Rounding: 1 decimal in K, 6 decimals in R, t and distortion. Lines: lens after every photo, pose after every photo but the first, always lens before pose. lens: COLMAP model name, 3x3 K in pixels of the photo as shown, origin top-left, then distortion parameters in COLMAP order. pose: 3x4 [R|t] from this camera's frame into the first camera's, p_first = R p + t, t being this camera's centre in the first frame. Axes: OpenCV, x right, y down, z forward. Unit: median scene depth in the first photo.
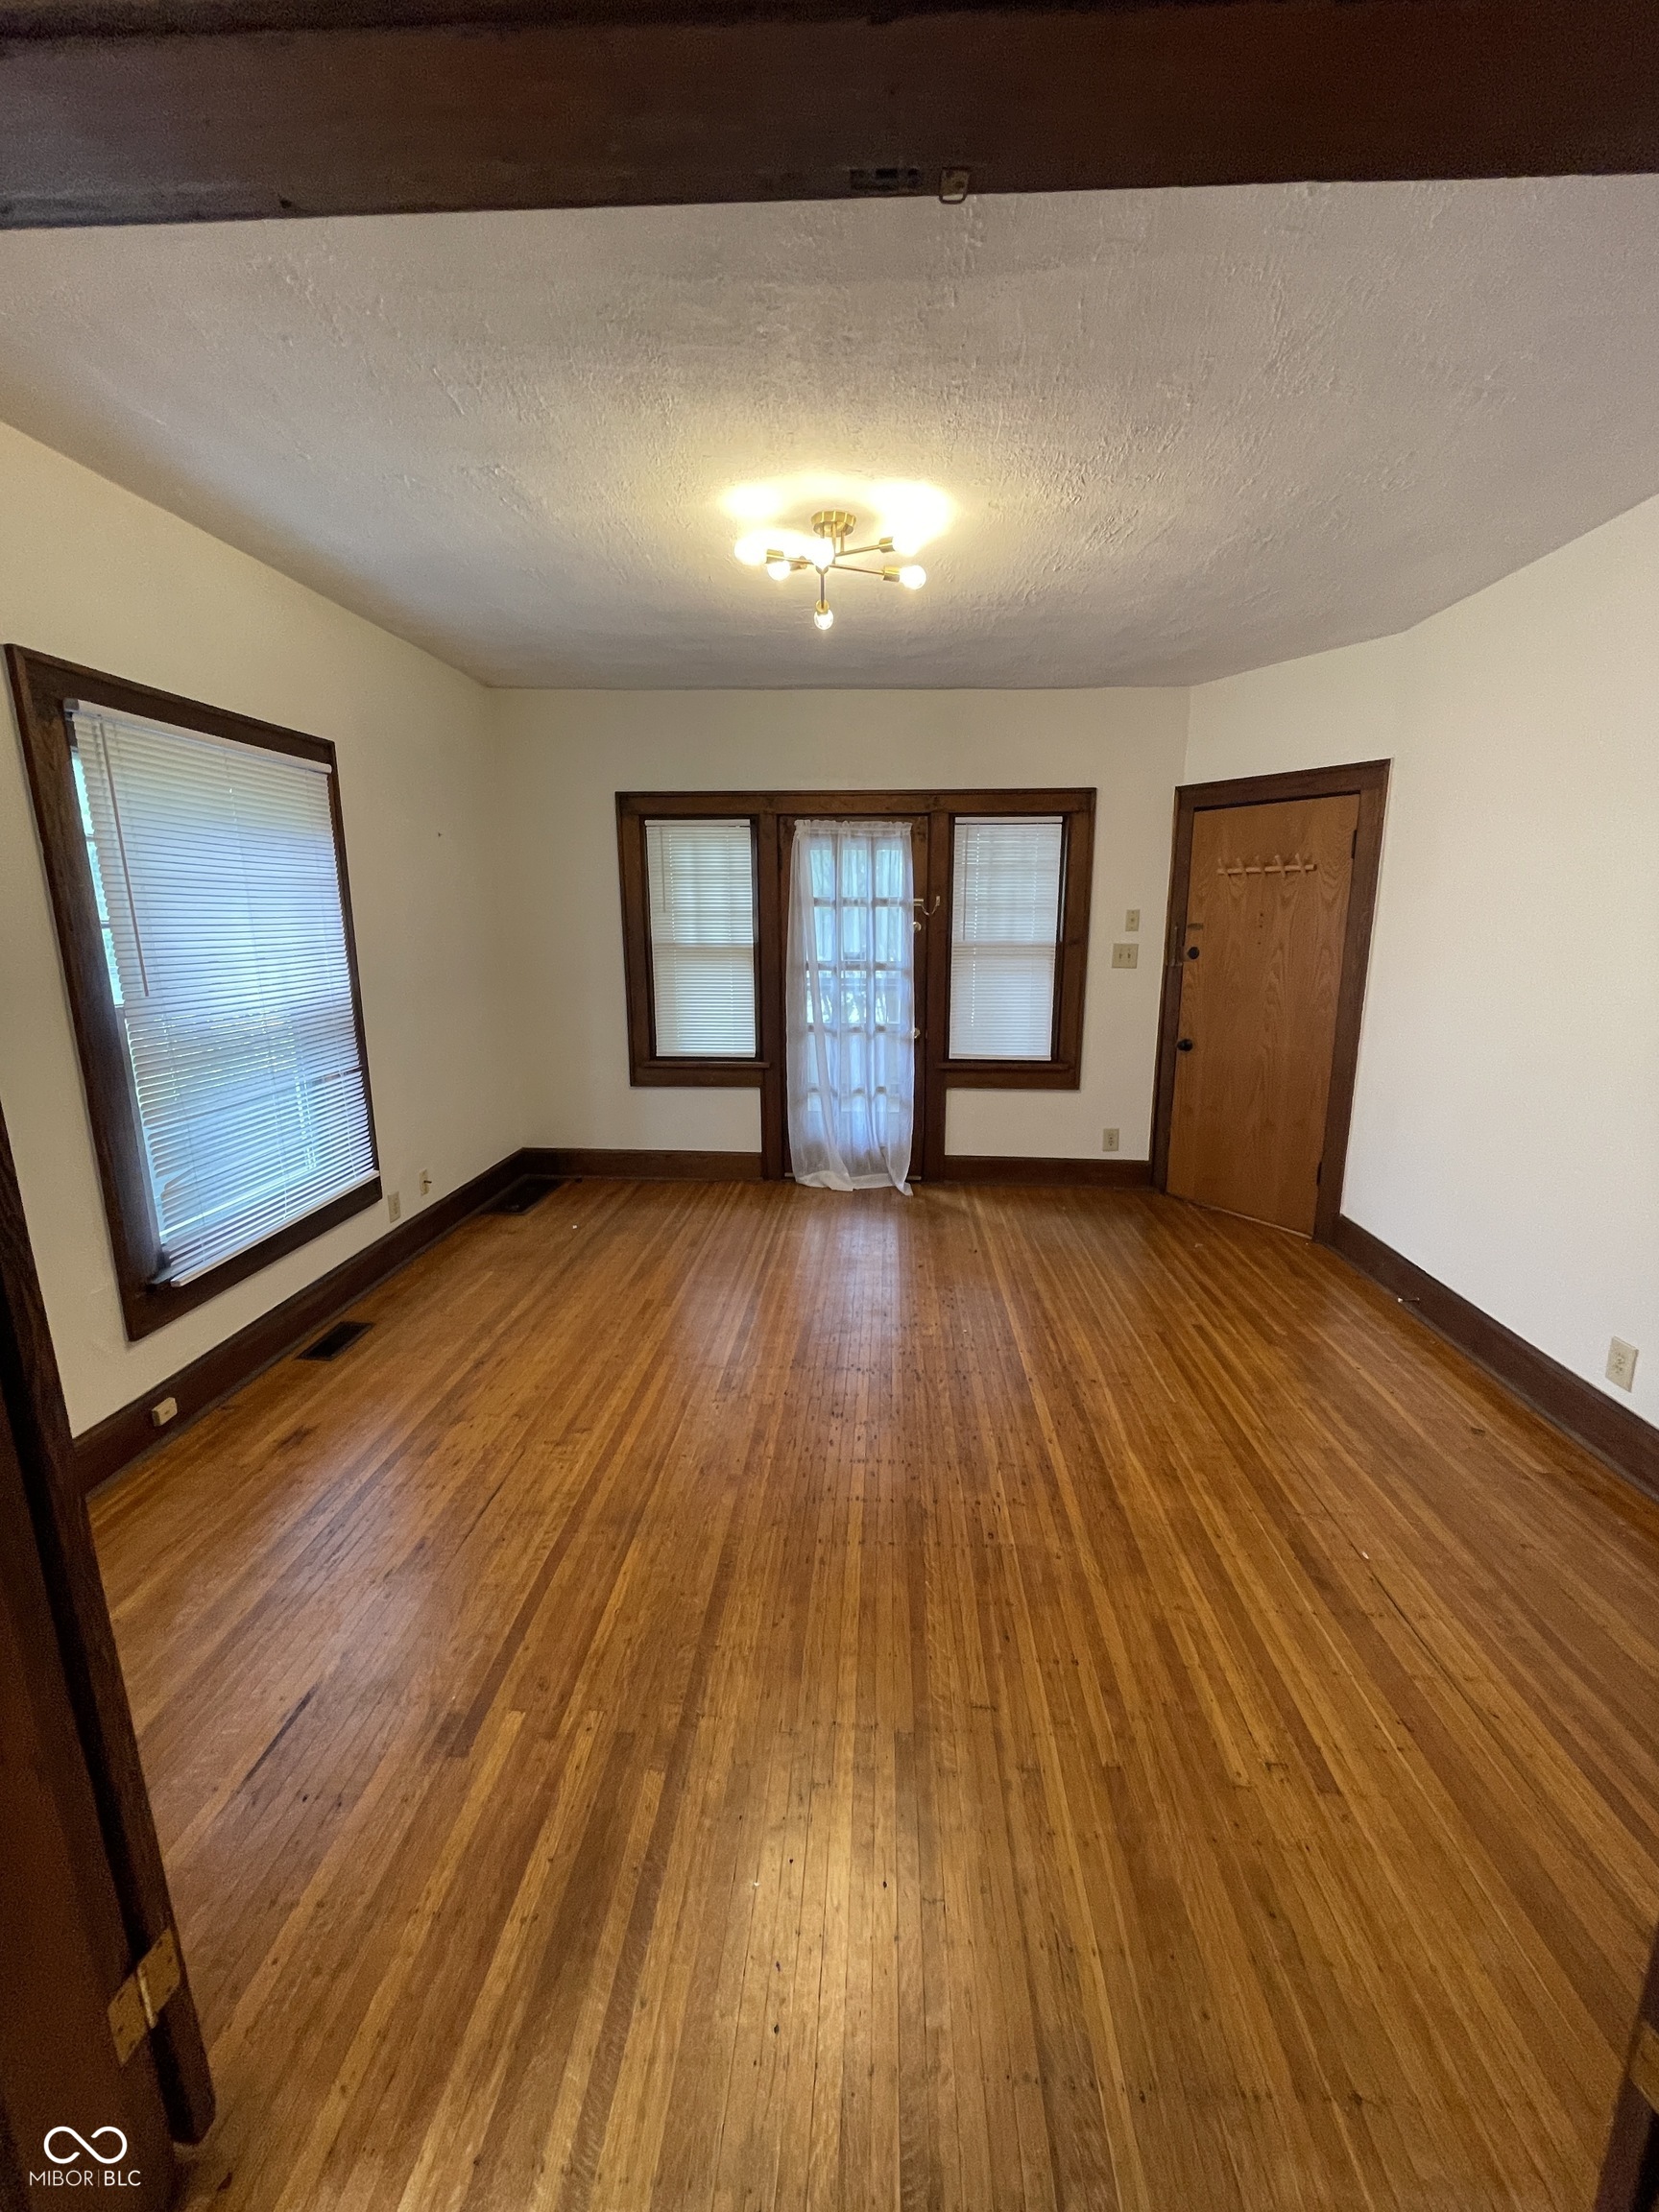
lens RADIAL K [[882.8, 0, 829.5], [0, 882.8, 1106.0], [0, 0, 1]] dist [-0.000101, 0.000136]
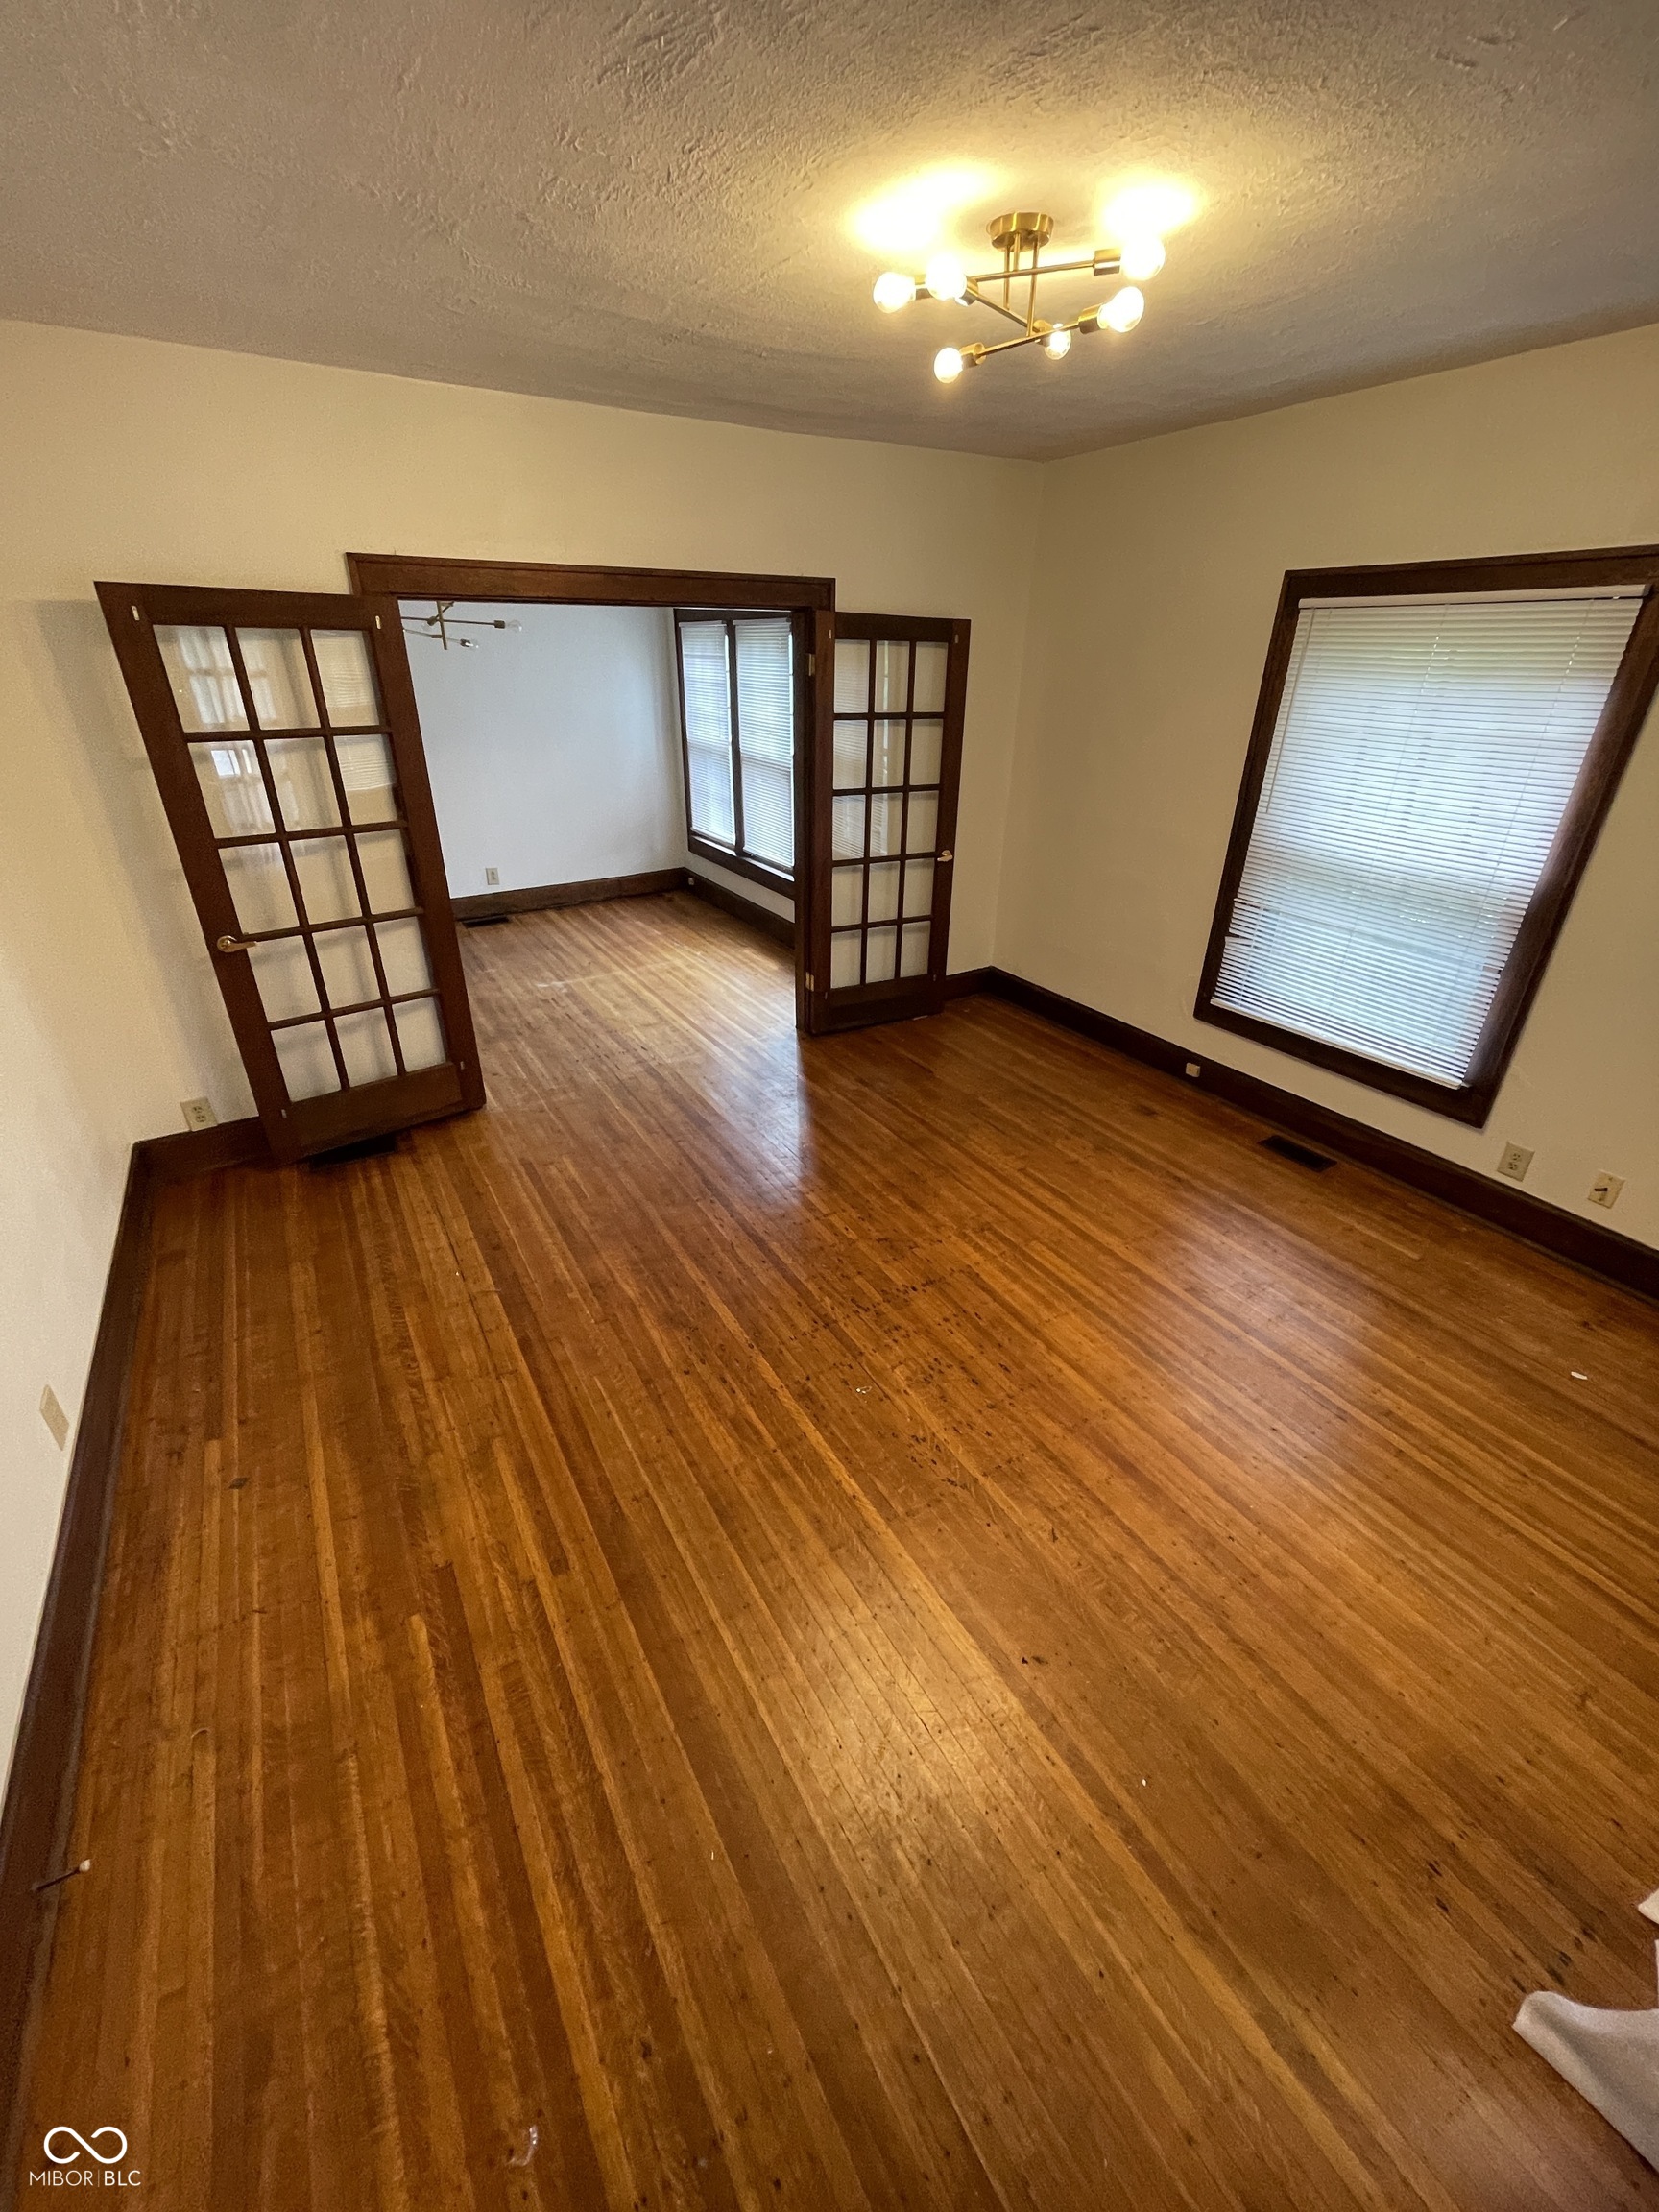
lens RADIAL K [[882.8, 0, 829.5], [0, 882.8, 1106.0], [0, 0, 1]] dist [-0.000101, 0.000136]
pose [[-0.822887, 0.249991, -0.510257, 0.636070], [-0.136880, 0.784354, 0.605023, -0.490166], [0.551472, 0.567710, -0.611216, 1.658223]]
